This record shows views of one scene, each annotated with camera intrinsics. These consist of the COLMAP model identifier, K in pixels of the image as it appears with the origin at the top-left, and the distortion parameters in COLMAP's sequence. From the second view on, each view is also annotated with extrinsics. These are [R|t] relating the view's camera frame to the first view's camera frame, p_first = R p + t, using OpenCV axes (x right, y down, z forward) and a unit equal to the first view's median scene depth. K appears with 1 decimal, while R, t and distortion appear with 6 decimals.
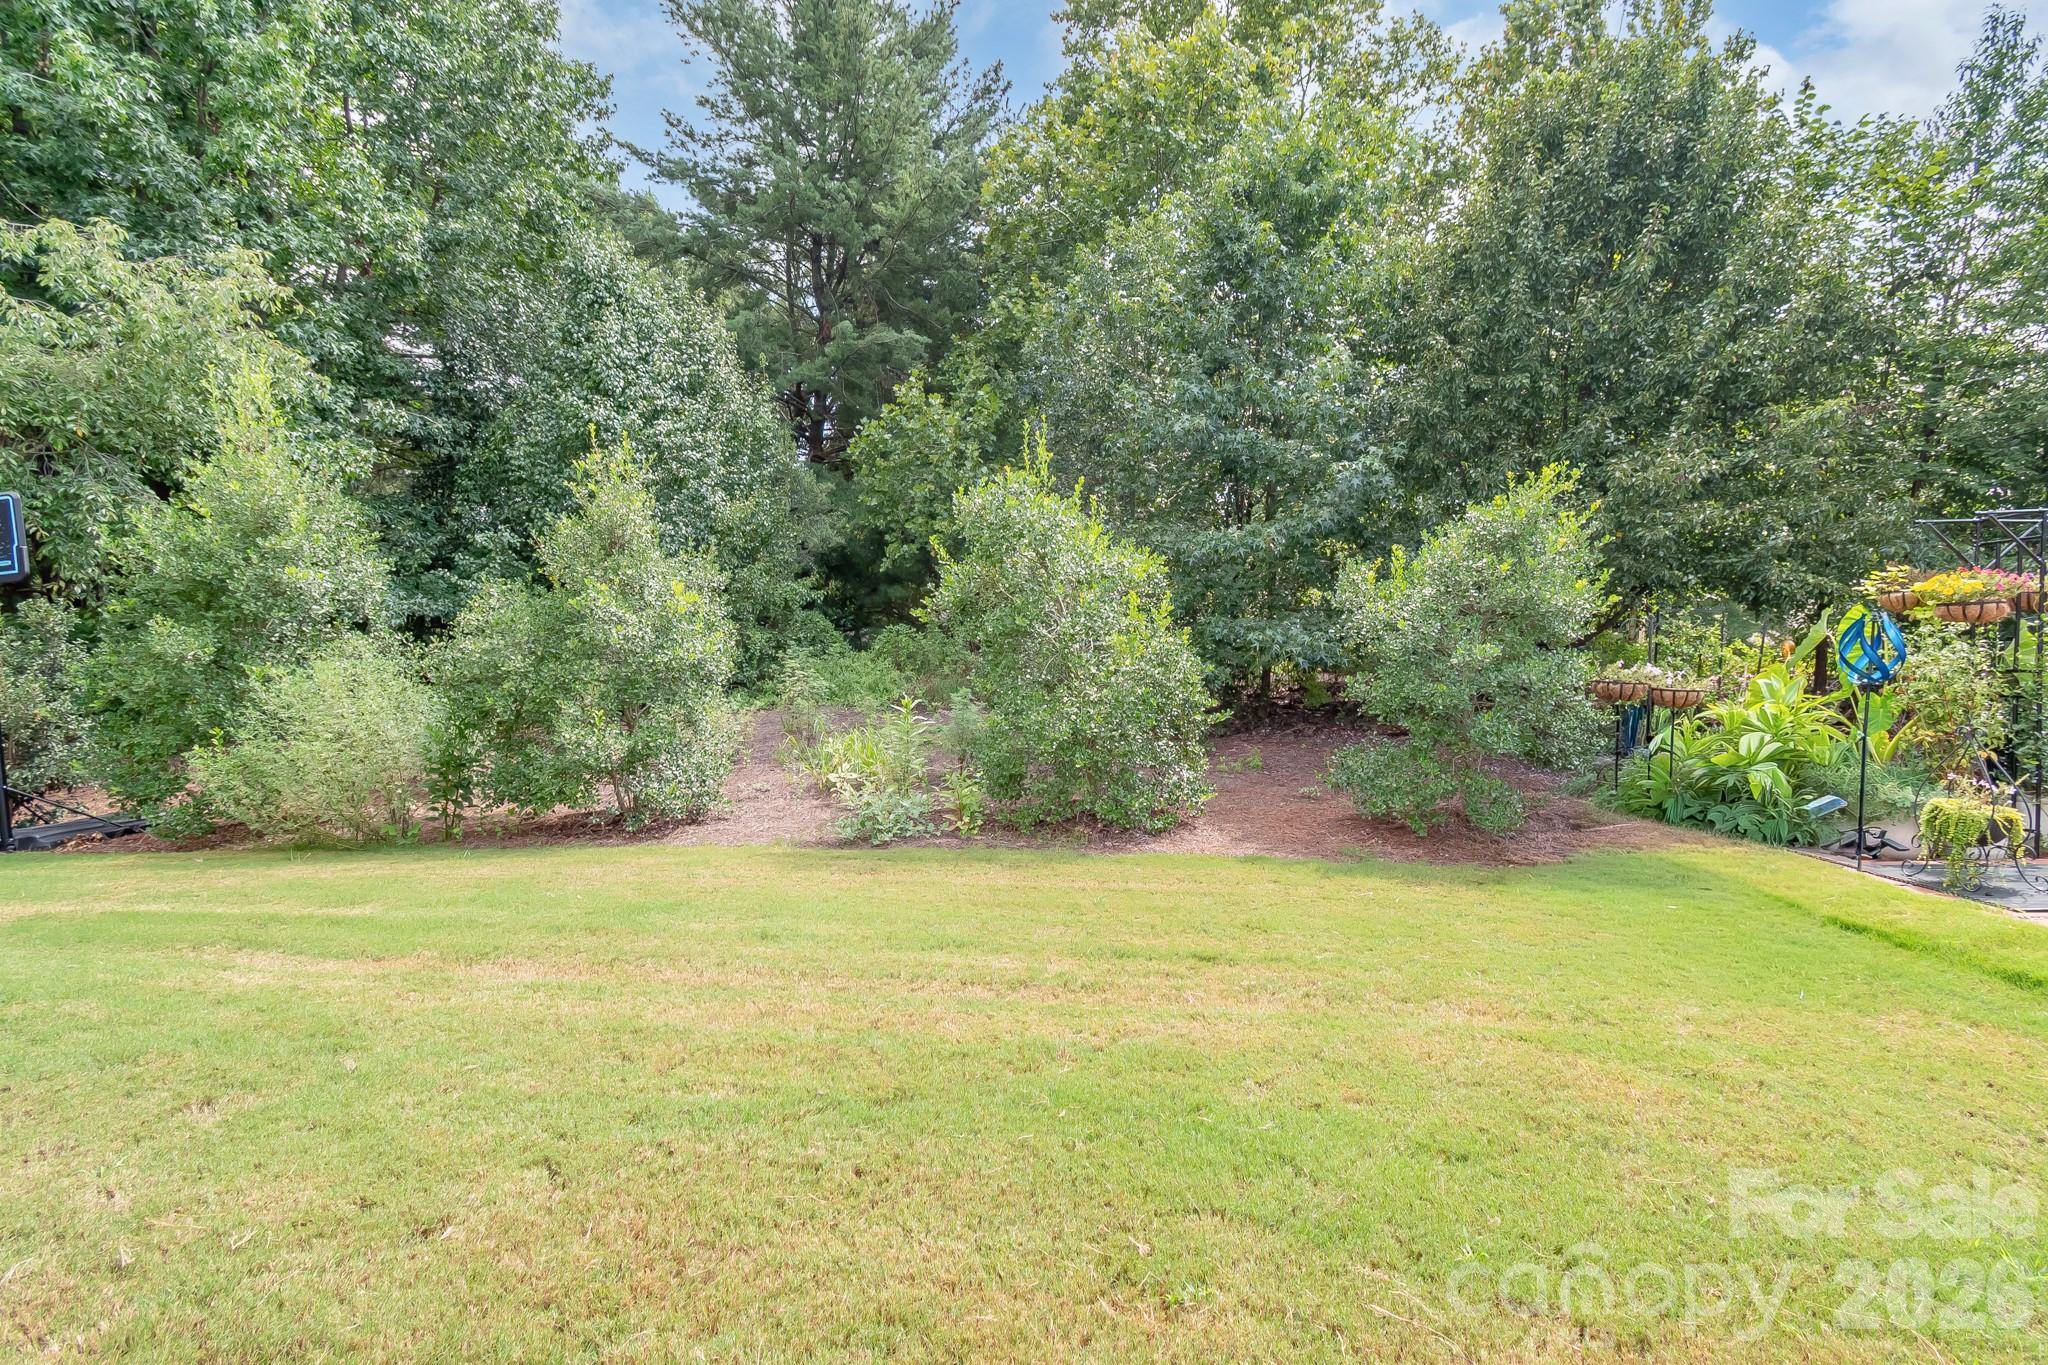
lens RADIAL K [[934.1, 0, 1026.5], [0, 934.1, 673.9], [0, 0, 1]] dist [0.003863, -0.000242]
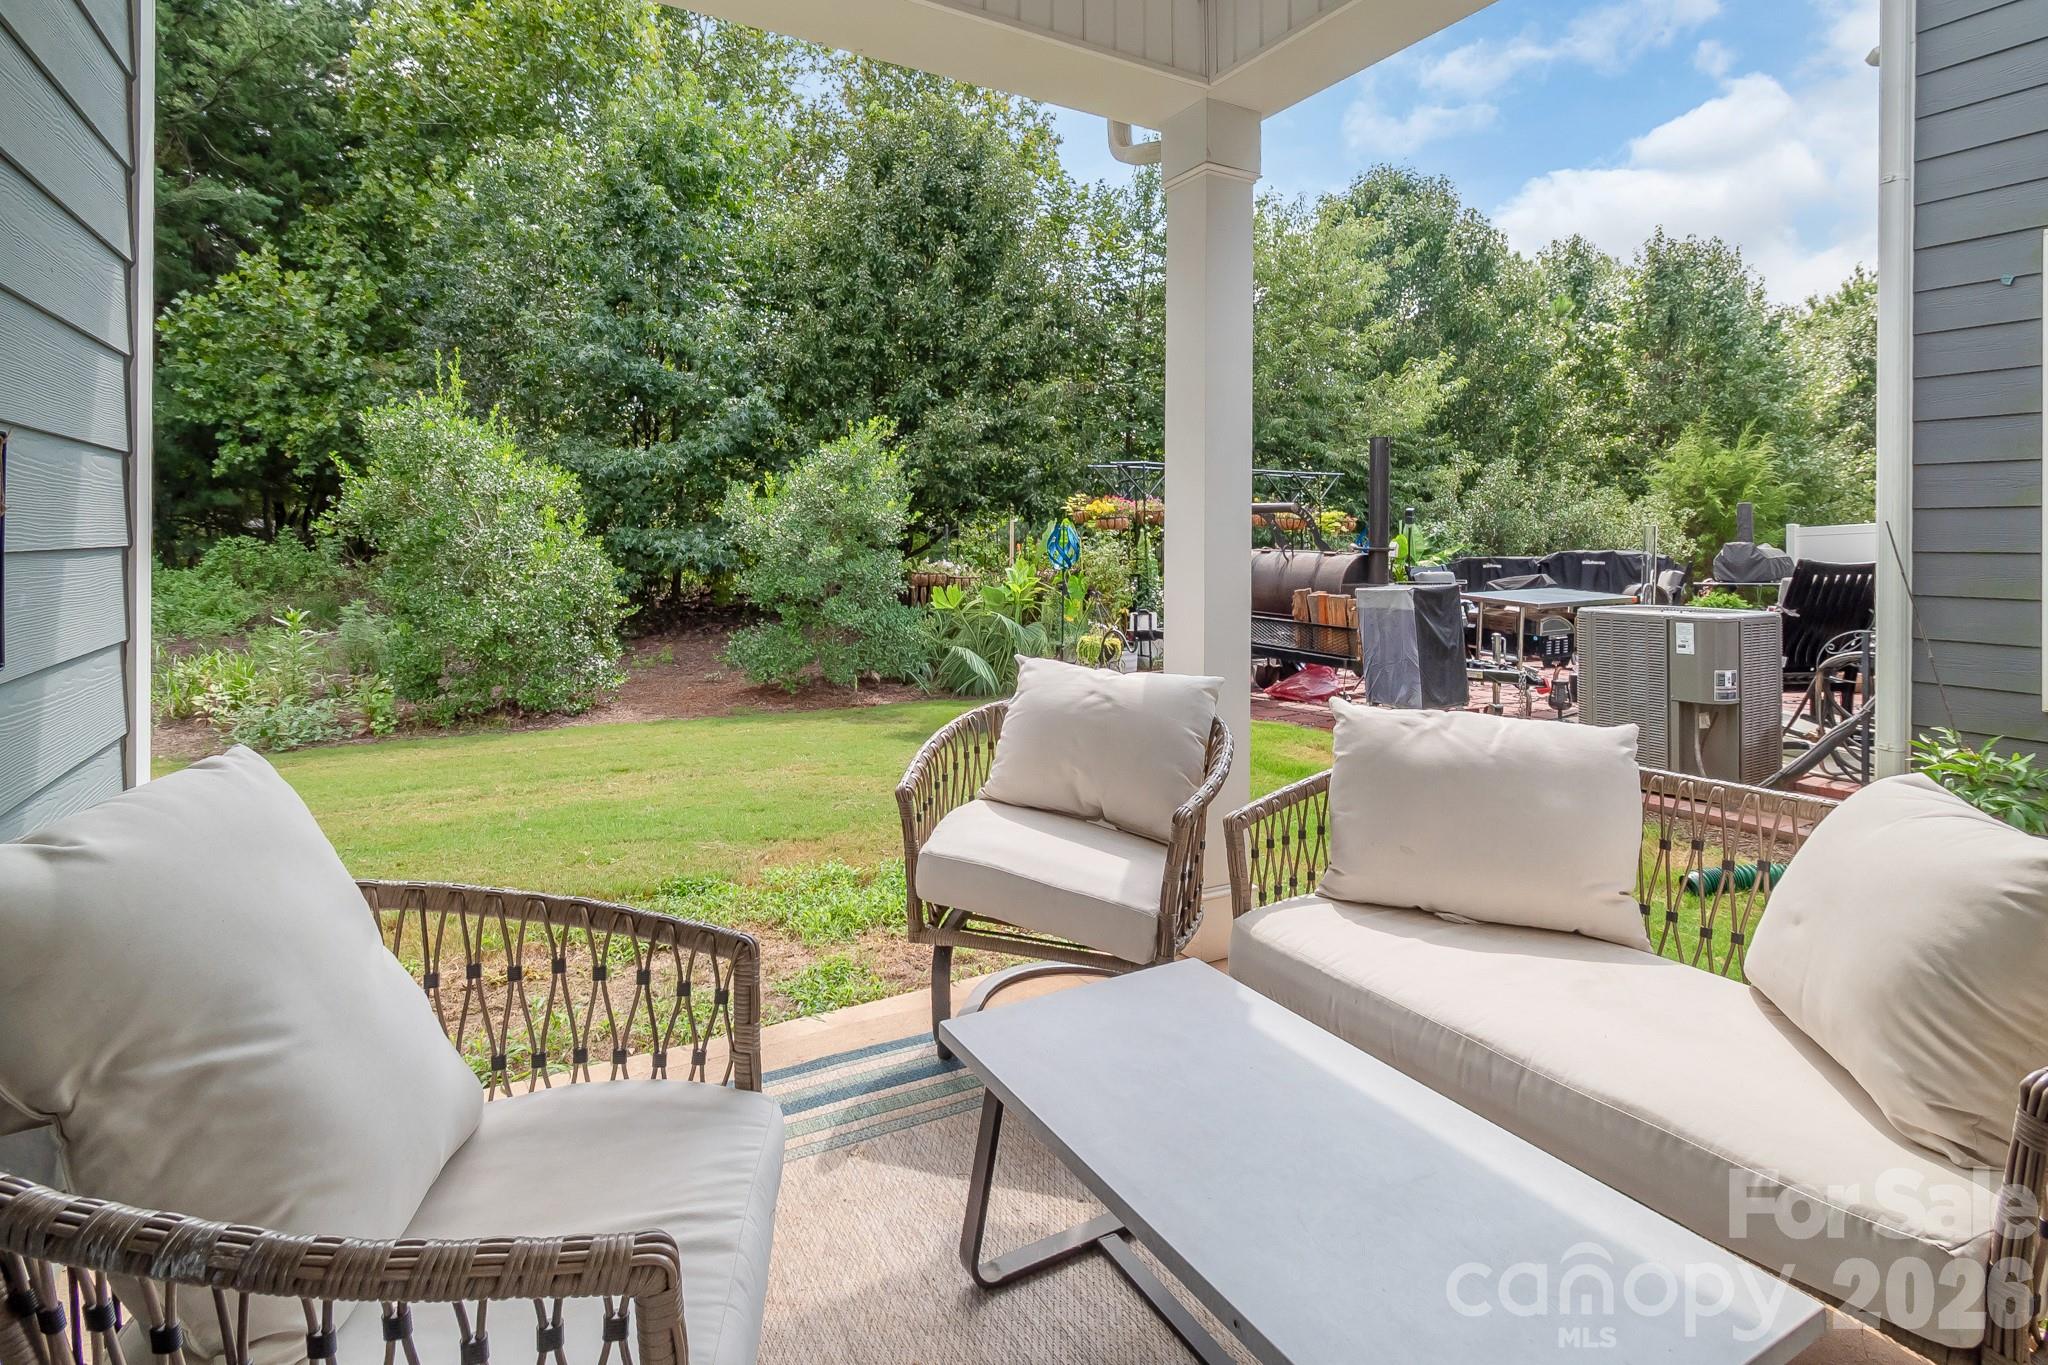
lens RADIAL K [[1002.7, 0, 1010.9], [0, 1002.7, 556.2], [0, 0, 1]] dist [-0.003504, -0.000808]
pose [[0.845772, -0.017141, 0.533269, -0.050160], [0.033396, 0.999225, -0.020849, 0.014953], [-0.532498, 0.035442, 0.845689, -0.274085]]
